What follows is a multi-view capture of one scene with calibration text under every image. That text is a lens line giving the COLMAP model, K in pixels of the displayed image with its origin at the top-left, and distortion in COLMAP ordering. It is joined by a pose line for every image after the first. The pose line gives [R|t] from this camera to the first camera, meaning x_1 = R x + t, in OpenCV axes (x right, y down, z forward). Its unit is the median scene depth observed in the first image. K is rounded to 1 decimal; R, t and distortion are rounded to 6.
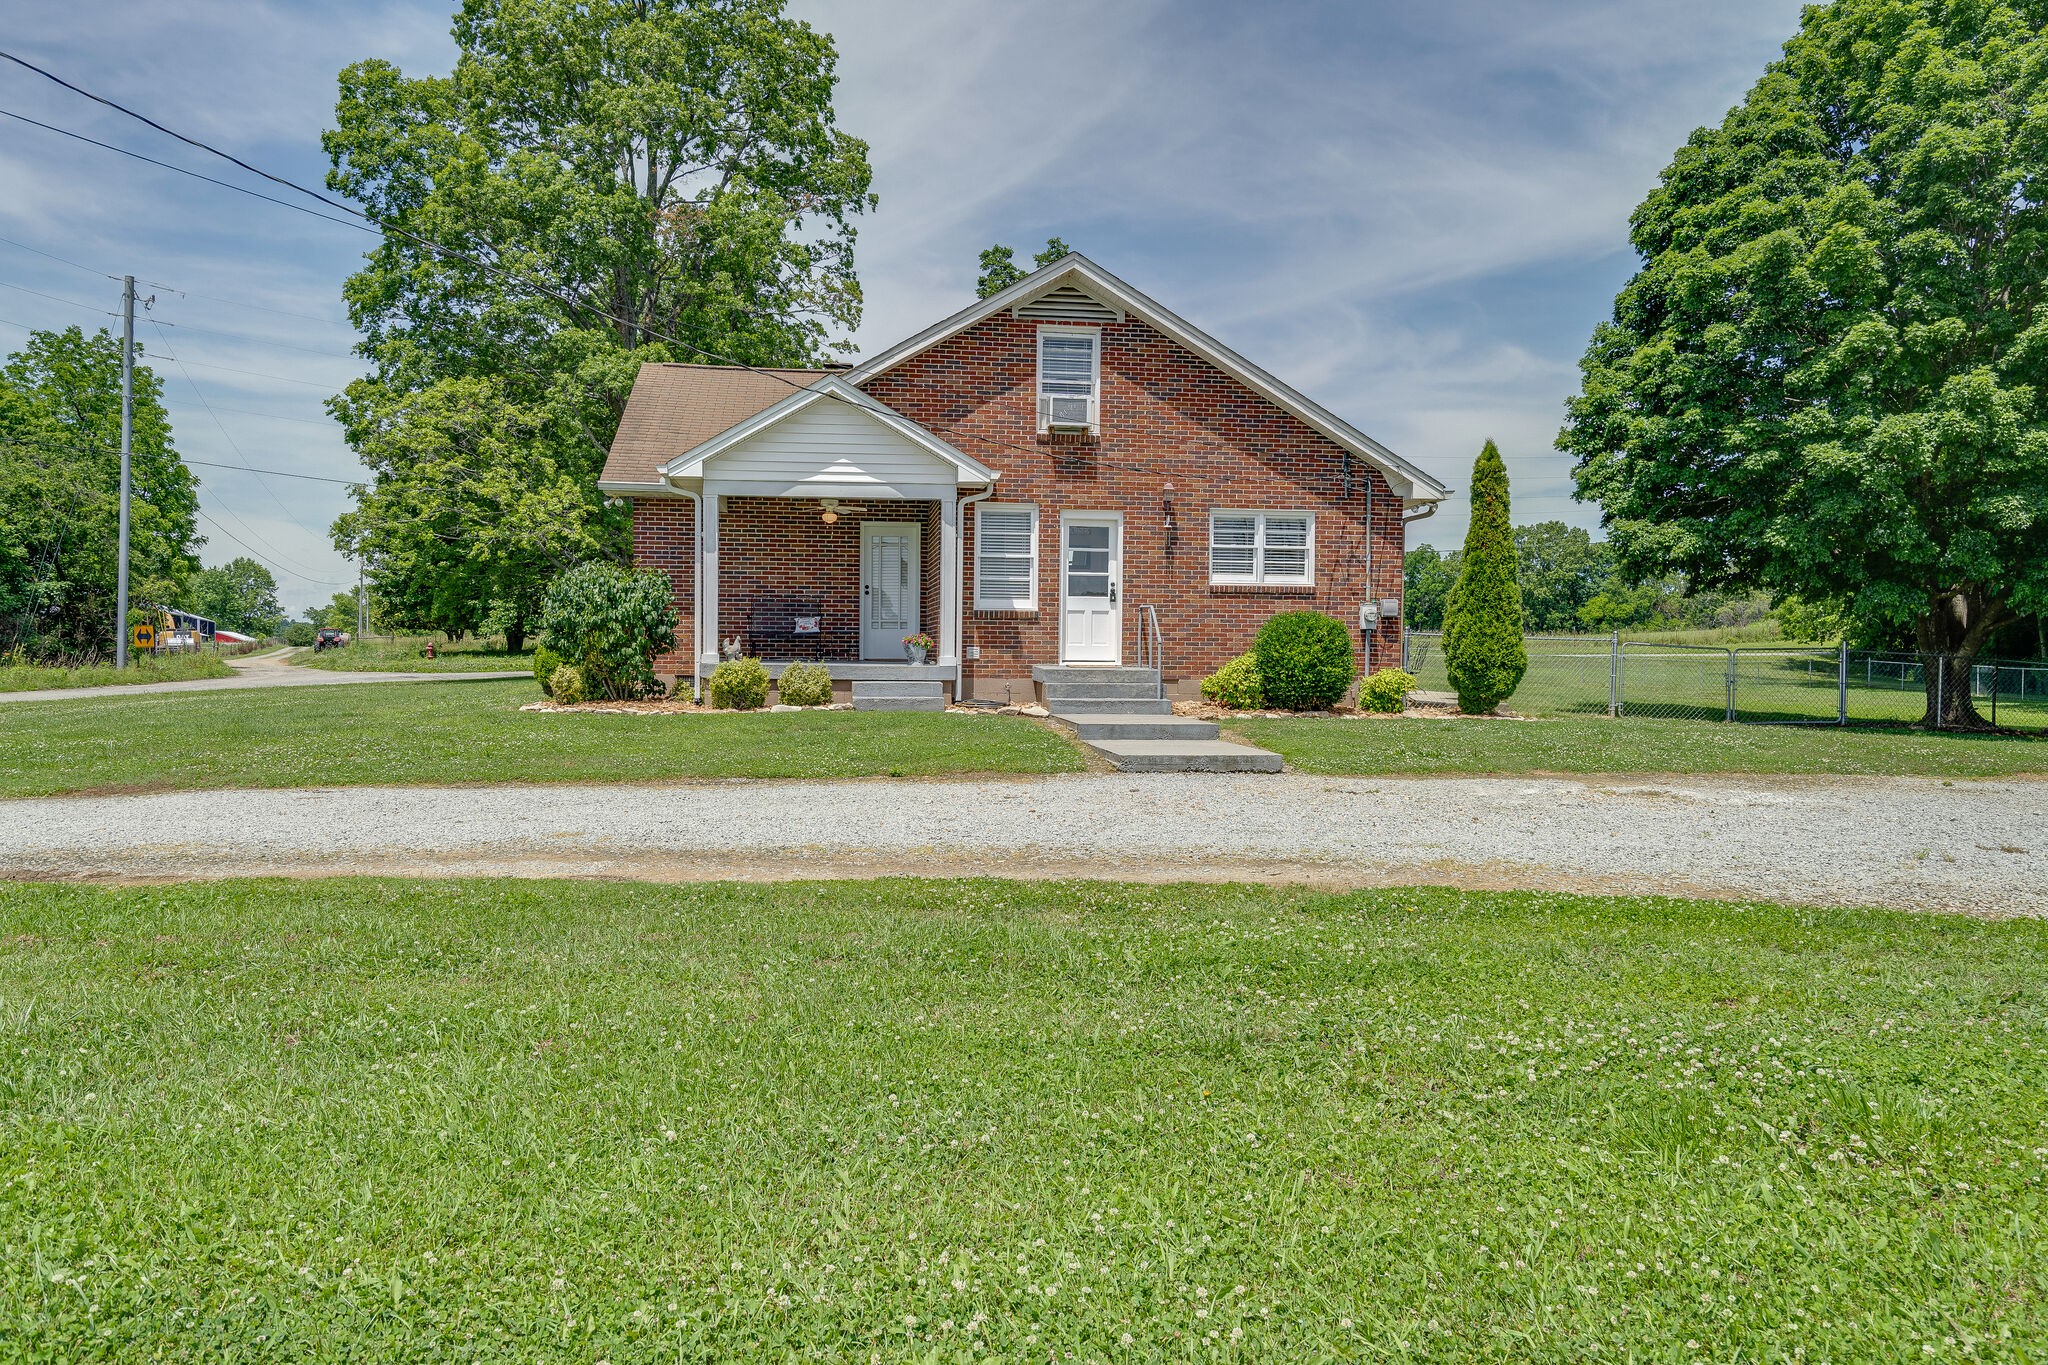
lens RADIAL K [[1410.3, 0, 1011.2], [0, 1410.3, 681.1], [0, 0, 1]] dist [0.022395, -0.000037]
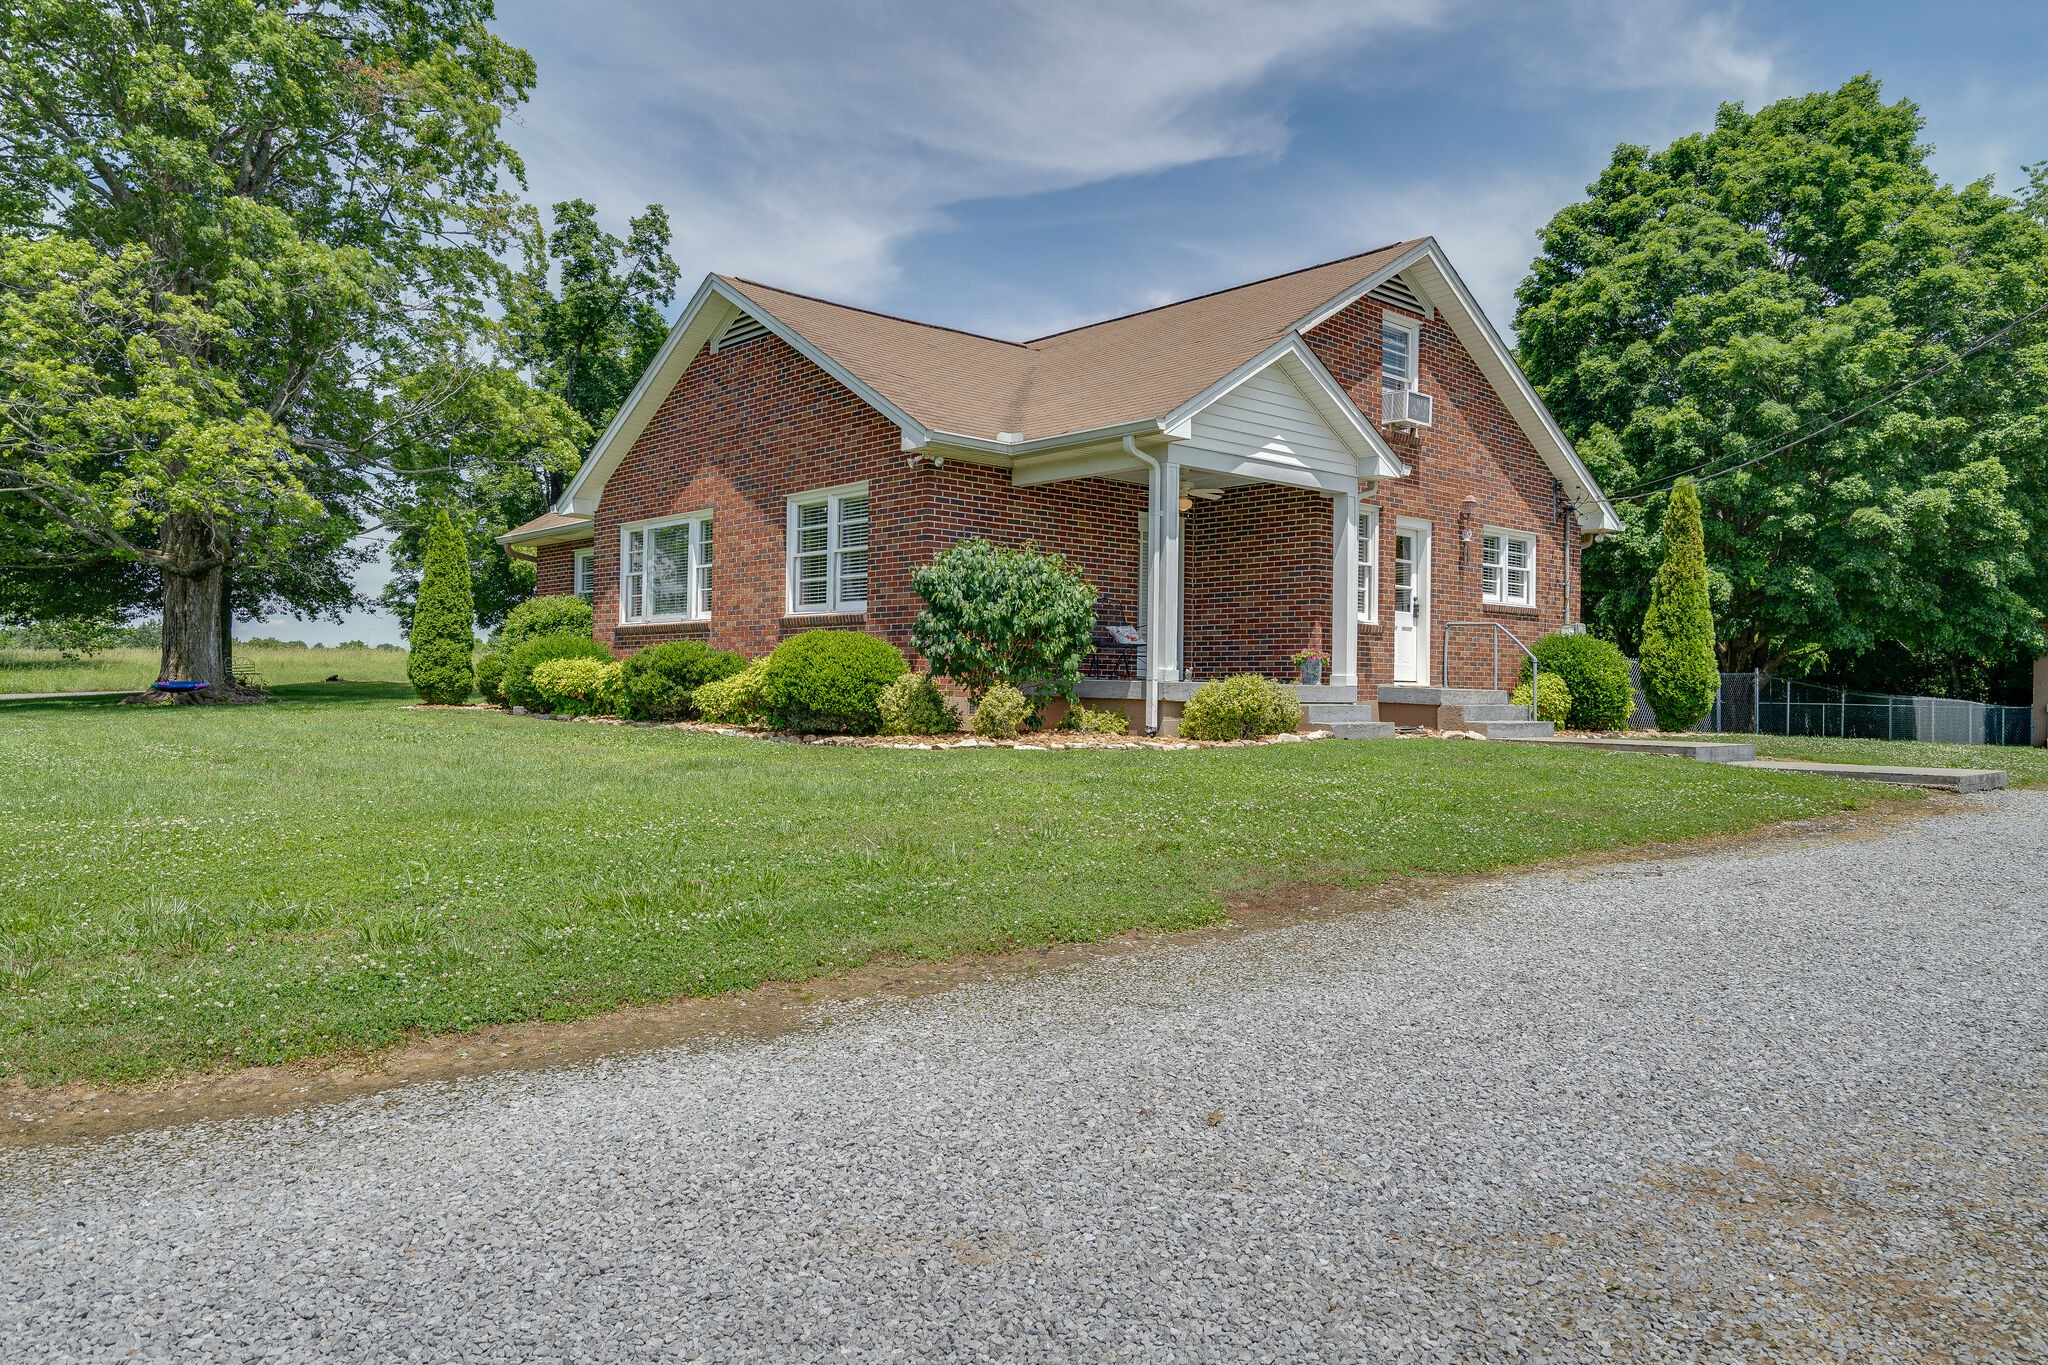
lens RADIAL K [[1404.7, 0, 1022.7], [0, 1404.7, 687.6], [0, 0, 1]] dist [0.019051, 0.011154]
pose [[0.820336, 0.004254, 0.571866, -0.677293], [0.000225, 0.999970, -0.007762, -0.002991], [-0.571882, 0.006496, 0.820310, 0.389772]]
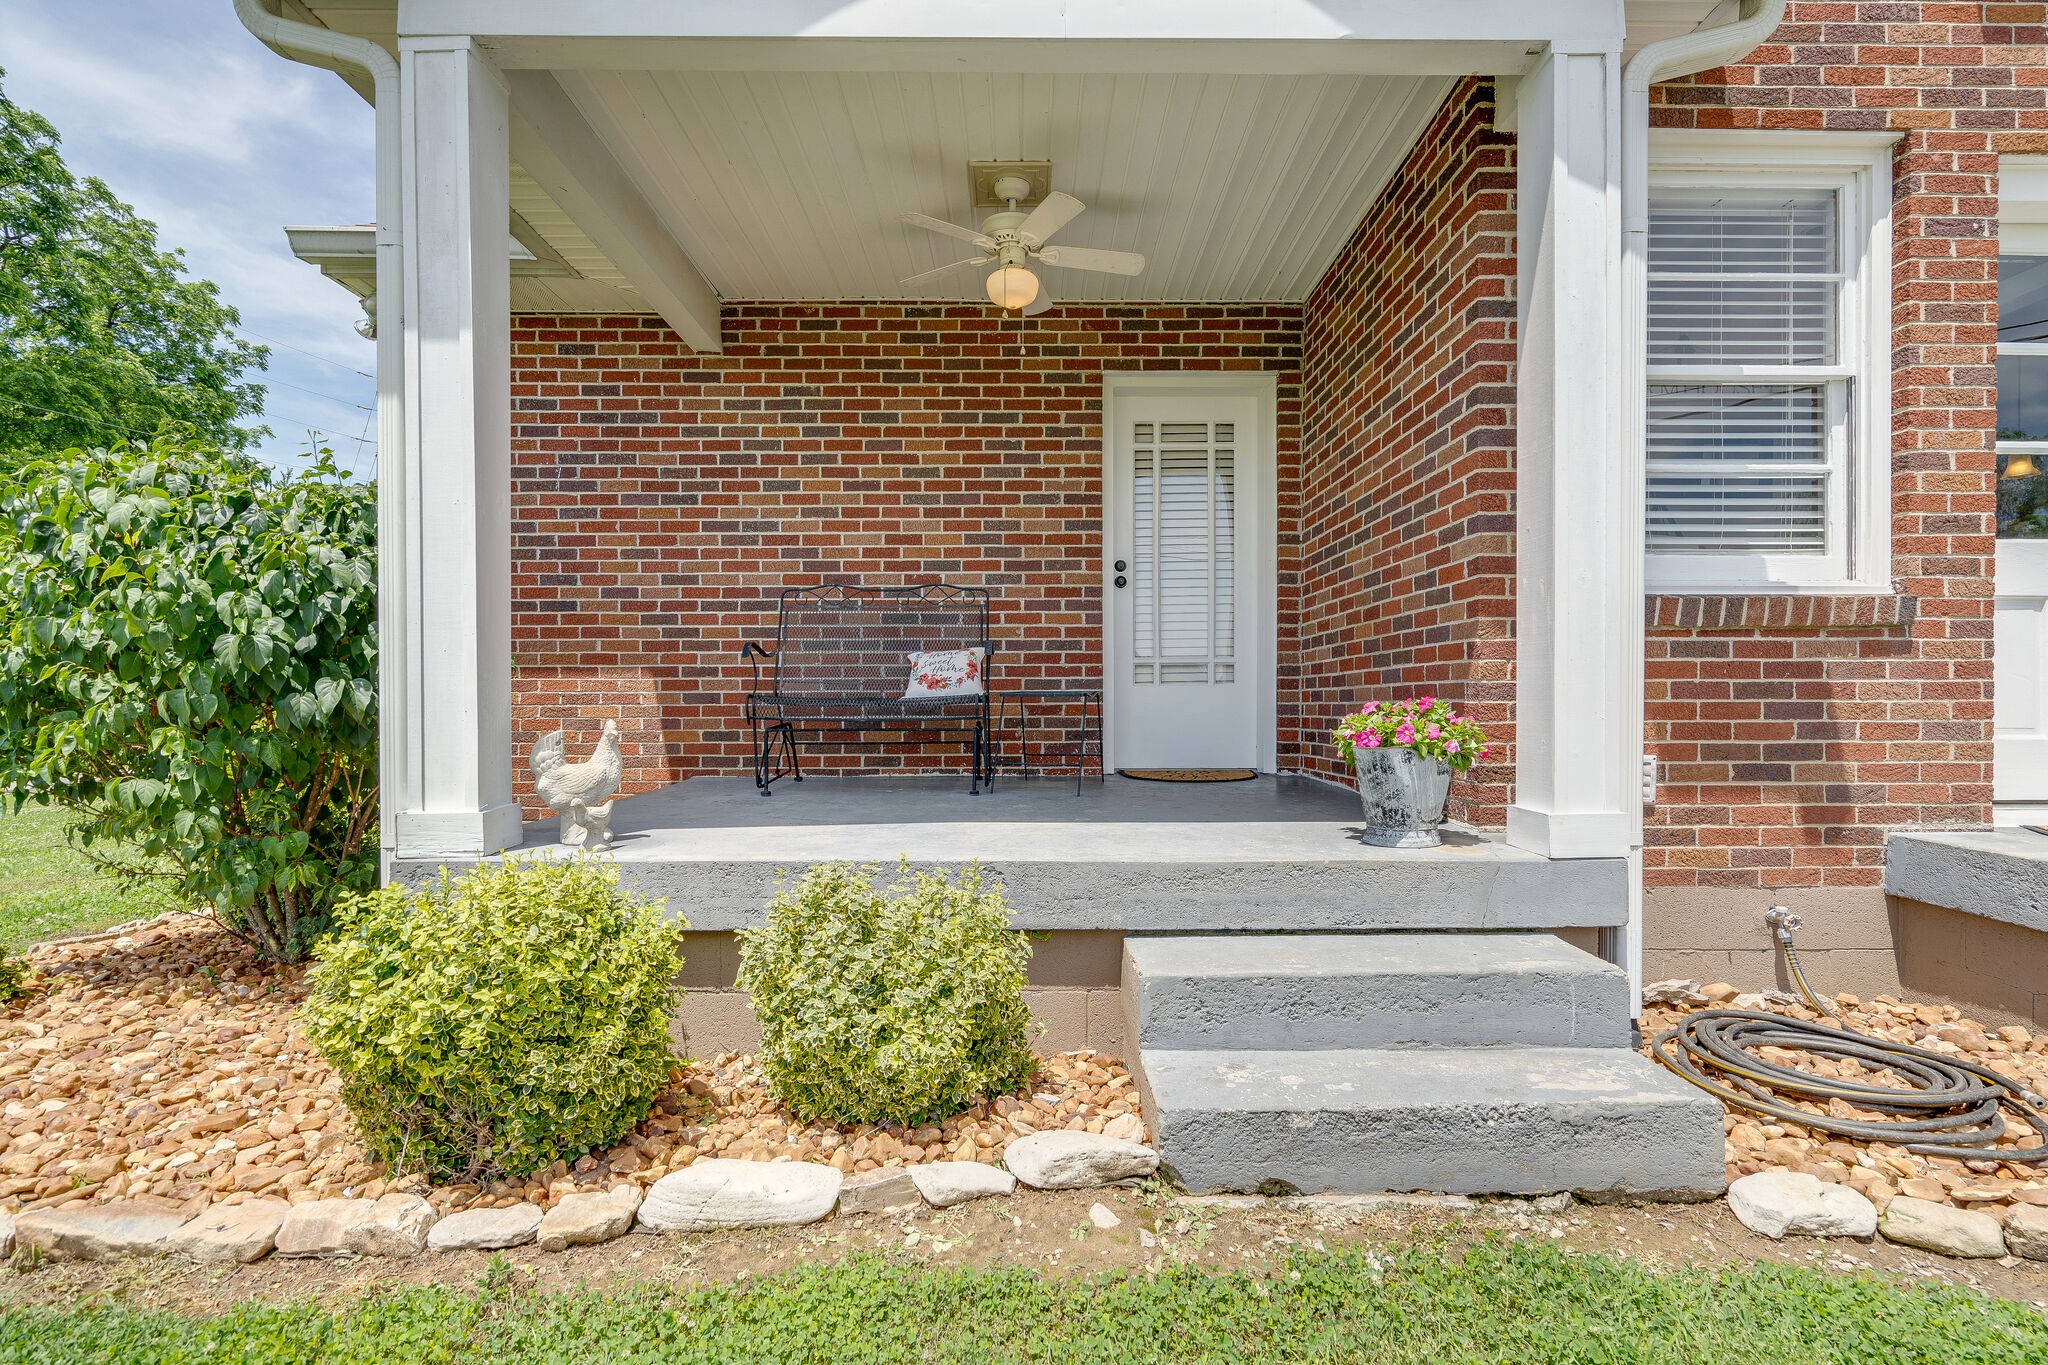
lens RADIAL K [[959.6, 0, 1023.5], [0, 959.6, 713.9], [0, 0, 1]] dist [-0.008979, 0.001873]
pose [[0.992352, -0.008377, -0.123156, -0.104741], [0.007389, 0.999937, -0.008481, -0.029797], [0.123219, 0.007506, 0.992351, 0.819796]]
